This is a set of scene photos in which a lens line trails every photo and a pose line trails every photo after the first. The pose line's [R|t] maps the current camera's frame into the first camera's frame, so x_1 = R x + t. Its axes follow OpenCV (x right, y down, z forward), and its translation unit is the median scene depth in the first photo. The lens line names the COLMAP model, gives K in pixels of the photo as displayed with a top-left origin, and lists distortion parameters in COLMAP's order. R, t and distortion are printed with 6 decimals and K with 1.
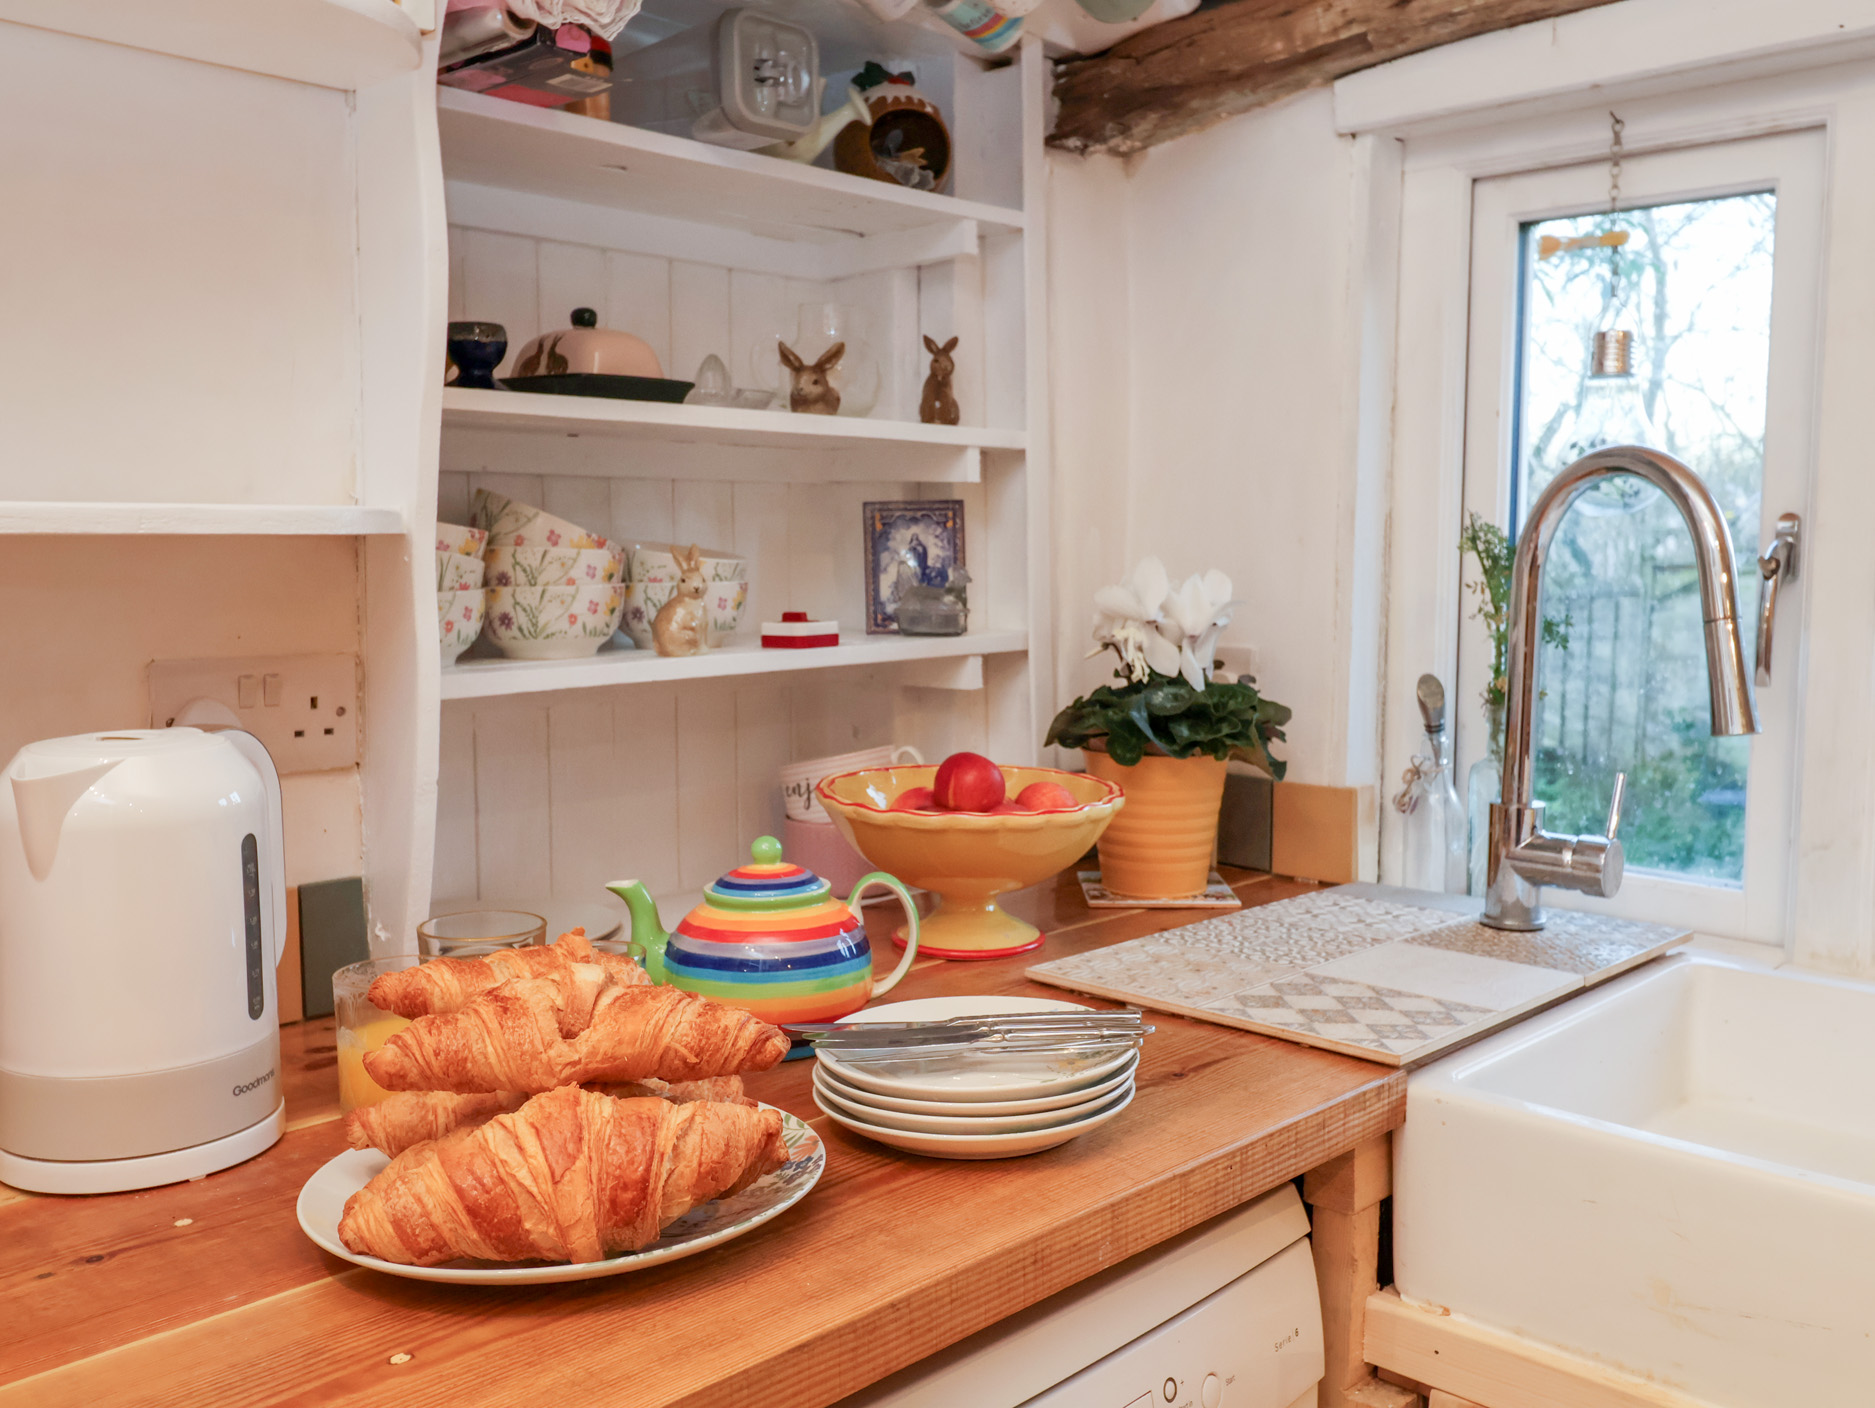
lens RADIAL K [[1622.7, 0, 929.0], [0, 1622.7, 706.1], [0, 0, 1]] dist [0.006654, -0.014591]
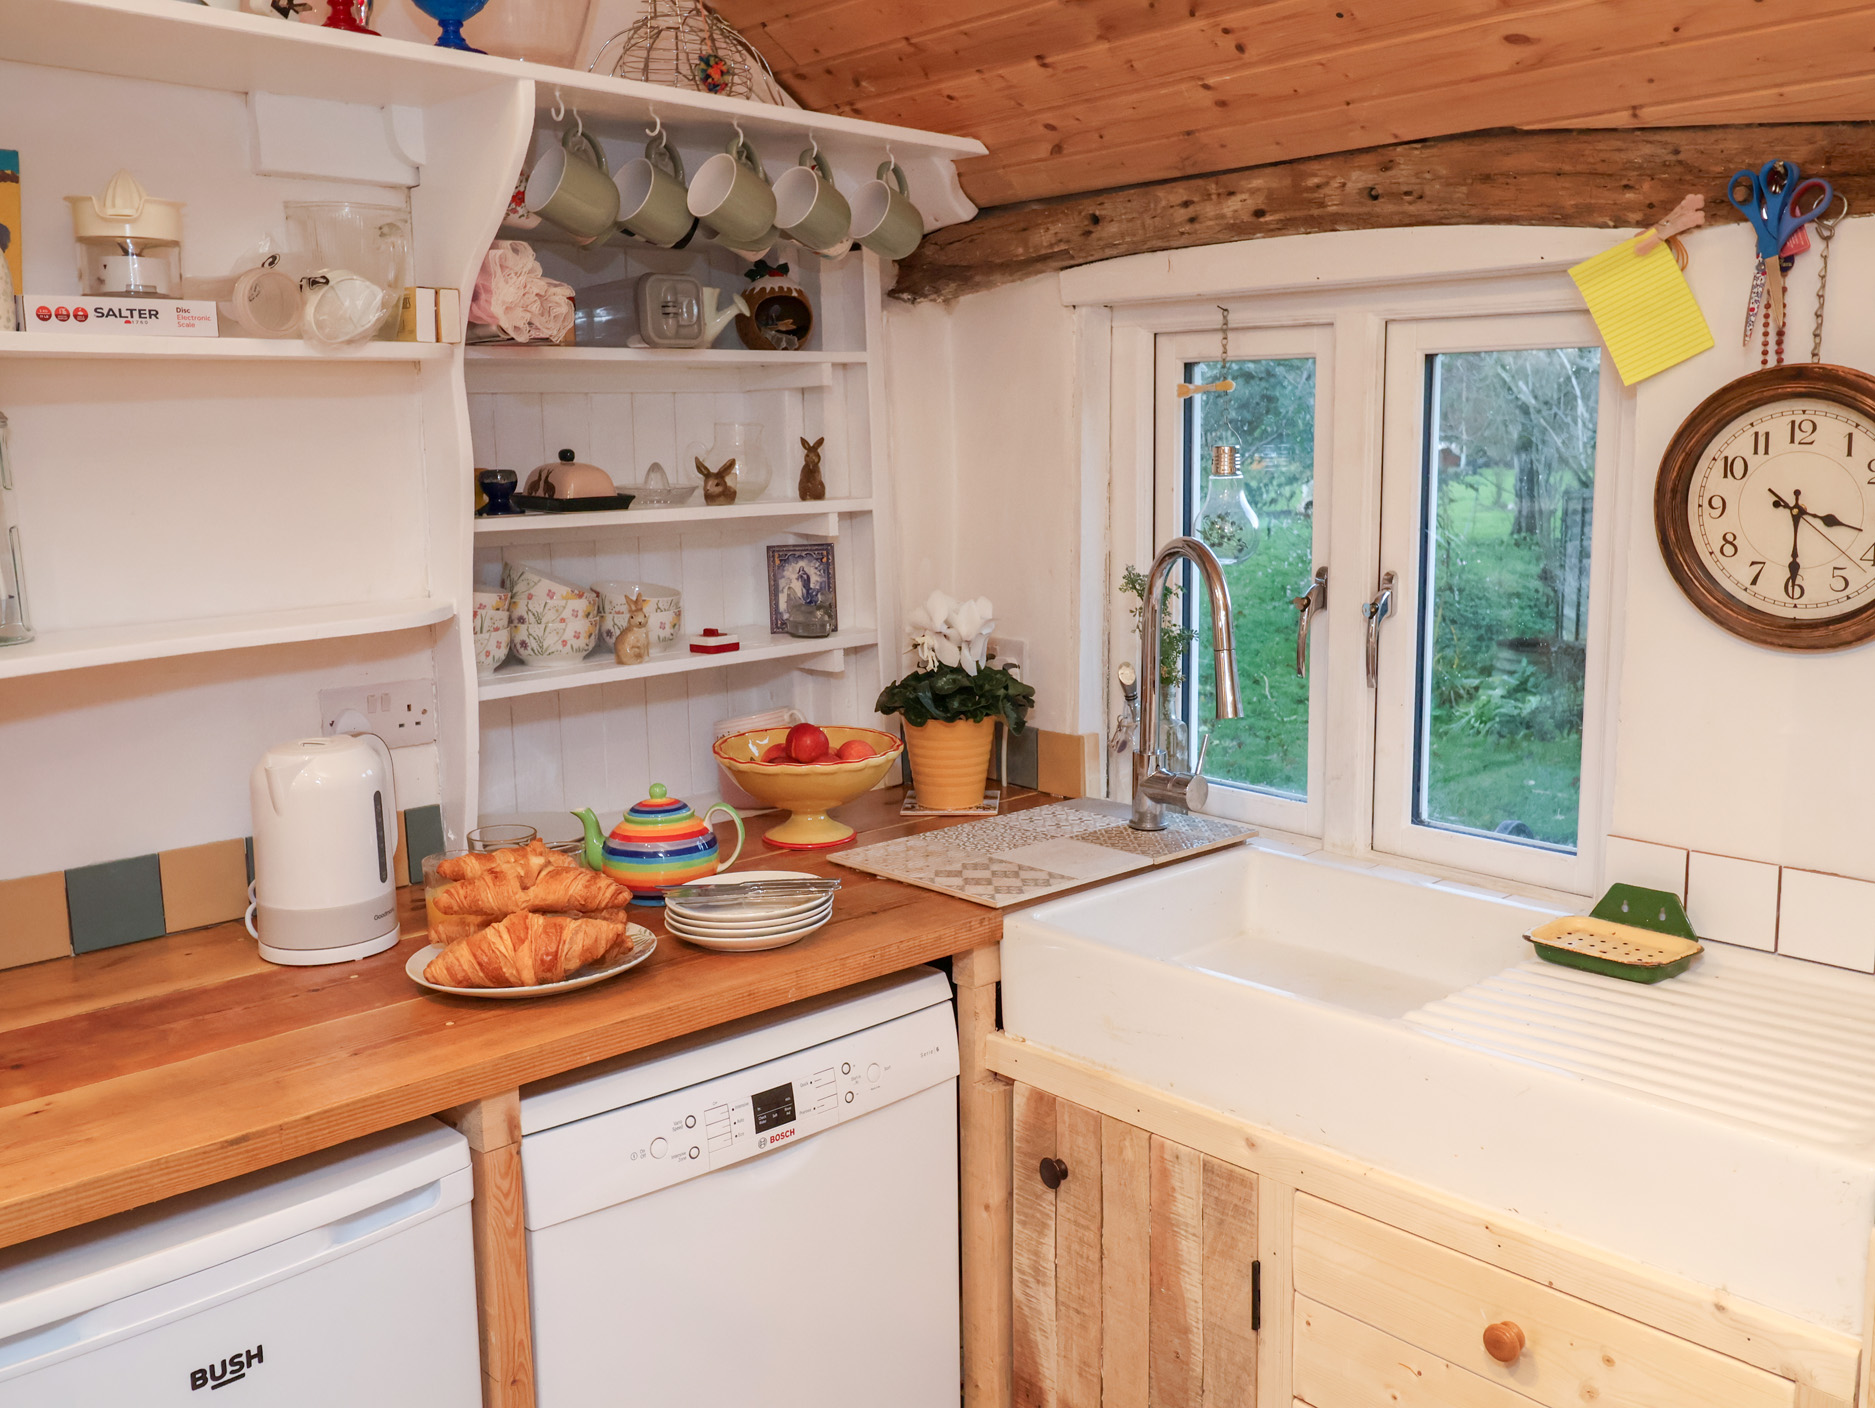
lens RADIAL K [[1622.7, 0, 944.6], [0, 1622.7, 702.1], [0, 0, 1]] dist [0.006654, -0.014591]
pose [[0.998577, -0.008085, -0.052708, 0.249500], [0.011835, 0.997390, 0.071226, -0.107241], [0.051995, -0.071748, 0.996067, -0.613772]]
